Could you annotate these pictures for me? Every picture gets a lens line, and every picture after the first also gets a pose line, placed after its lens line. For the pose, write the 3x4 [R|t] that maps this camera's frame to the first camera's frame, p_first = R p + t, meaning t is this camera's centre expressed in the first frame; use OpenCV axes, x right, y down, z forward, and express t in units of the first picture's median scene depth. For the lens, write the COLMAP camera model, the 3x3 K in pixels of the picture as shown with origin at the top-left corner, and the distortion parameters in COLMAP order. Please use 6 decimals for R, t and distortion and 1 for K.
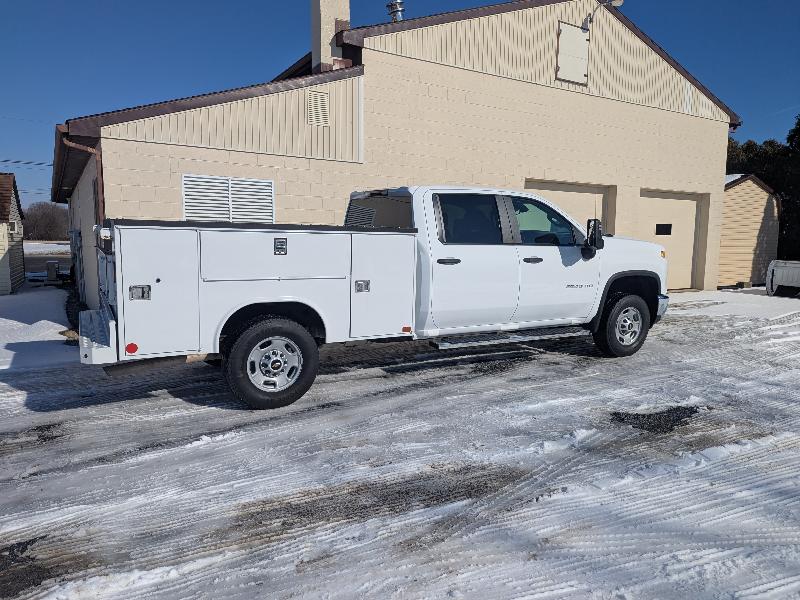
lens RADIAL K [[572.0, 0, 414.6], [0, 572.0, 301.0], [0, 0, 1]] dist [0.000477, -0.001918]
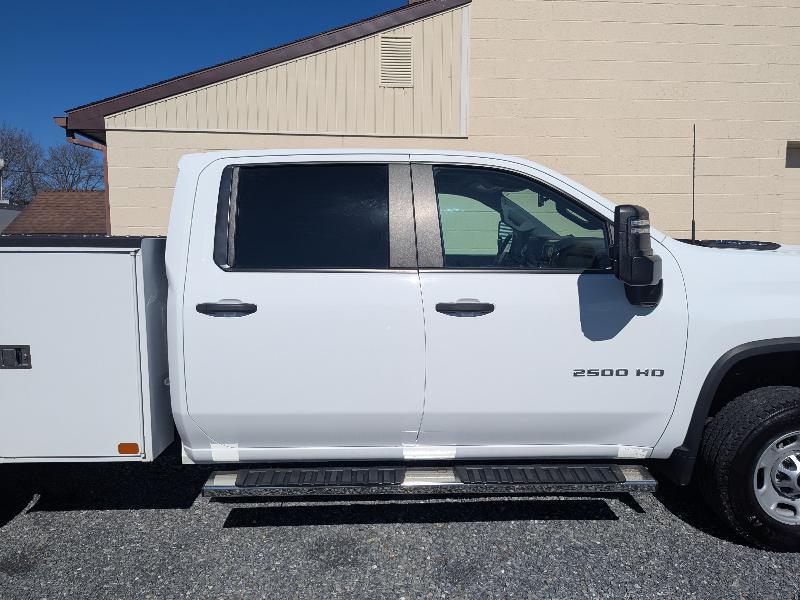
lens RADIAL K [[562.3, 0, 399.1], [0, 562.3, 303.6], [0, 0, 1]] dist [0.051411, -0.041761]
pose [[0.874648, 0.037716, -0.483289, 0.446921], [-0.043454, 0.999055, -0.000677, -0.087517], [0.482807, 0.021593, 0.875460, 0.741453]]
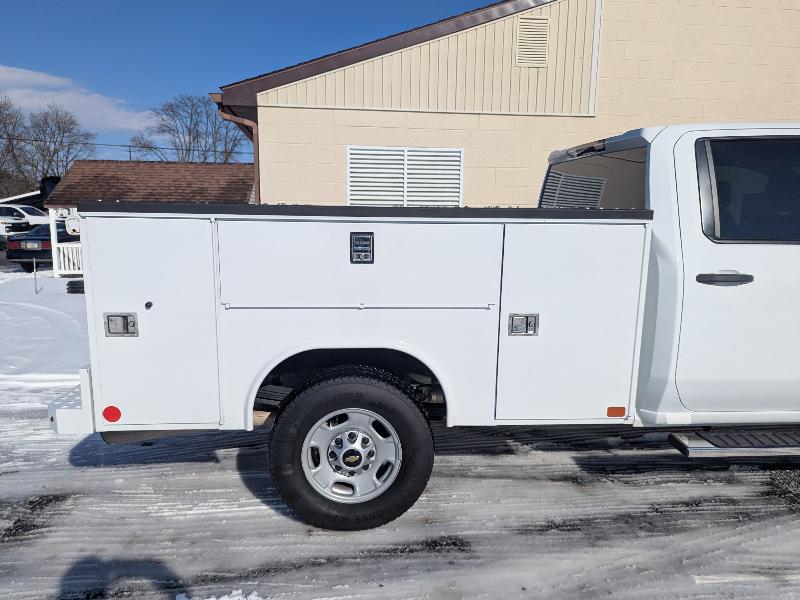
lens RADIAL K [[564.3, 0, 399.2], [0, 564.3, 308.2], [0, 0, 1]] dist [0.043217, -0.035659]
pose [[0.892406, 0.064012, -0.446669, 0.036090], [-0.046200, 0.997646, 0.050670, -0.062470], [0.448861, -0.024582, 0.893263, 0.501070]]
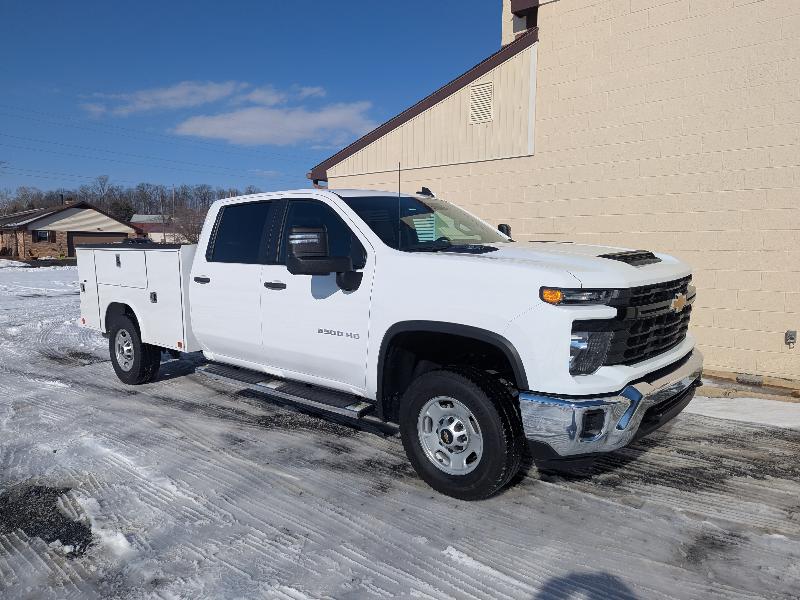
lens RADIAL K [[572.0, 0, 414.6], [0, 572.0, 301.0], [0, 0, 1]] dist [0.000477, -0.001918]
pose [[0.313346, 0.081693, -0.946119, 1.148817], [-0.092683, 0.994167, 0.055146, -0.130796], [0.945106, 0.070409, 0.319090, 1.145105]]
